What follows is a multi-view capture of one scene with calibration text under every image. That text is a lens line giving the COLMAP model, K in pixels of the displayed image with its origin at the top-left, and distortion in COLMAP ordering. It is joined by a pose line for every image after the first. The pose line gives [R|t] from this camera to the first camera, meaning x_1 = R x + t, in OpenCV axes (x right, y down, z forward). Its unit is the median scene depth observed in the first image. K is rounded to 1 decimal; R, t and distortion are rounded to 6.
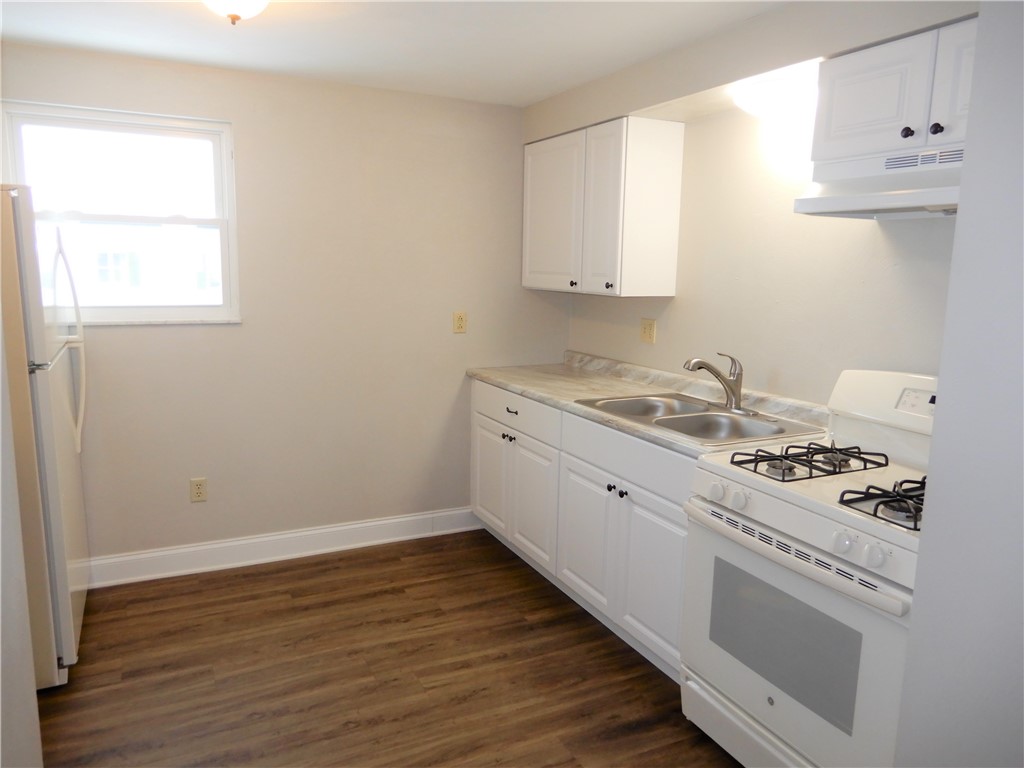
lens RADIAL K [[729.4, 0, 515.6], [0, 729.4, 390.8], [0, 0, 1]] dist [-0.003946, 0.005980]
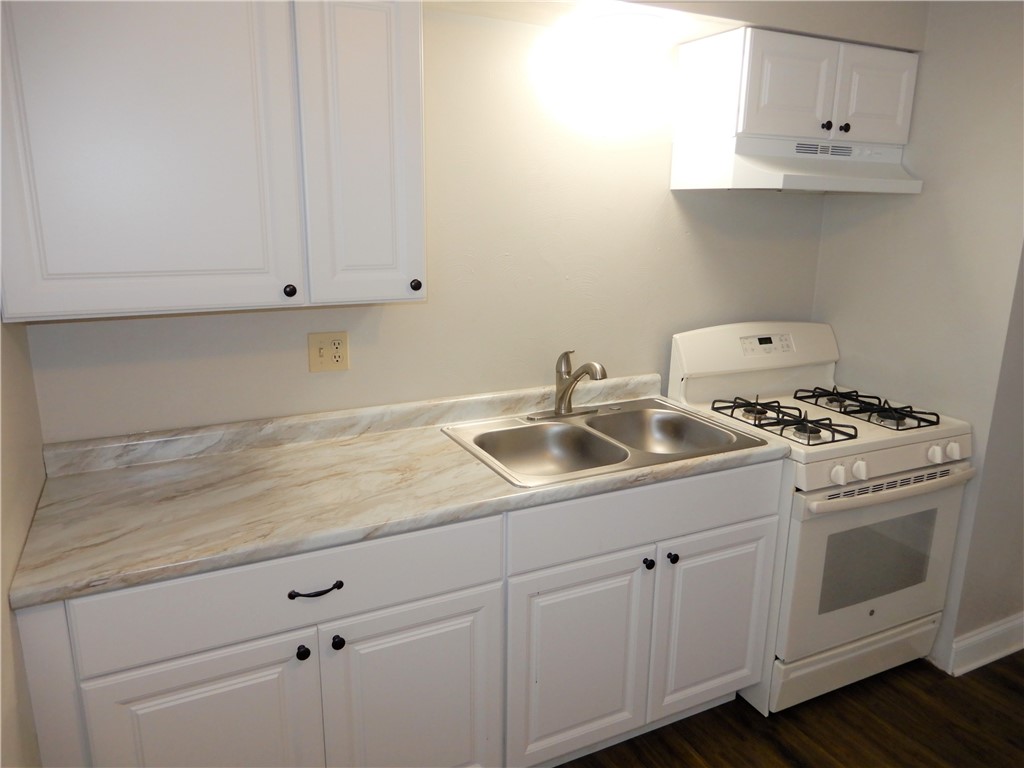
lens RADIAL K [[729.4, 0, 511.9], [0, 729.4, 384.8], [0, 0, 1]] dist [-0.003946, 0.005980]
pose [[0.006830, -0.261712, 0.965122, -0.473201], [0.161043, 0.952834, 0.257240, -0.220674], [-0.986924, 0.153669, 0.048654, 0.984371]]
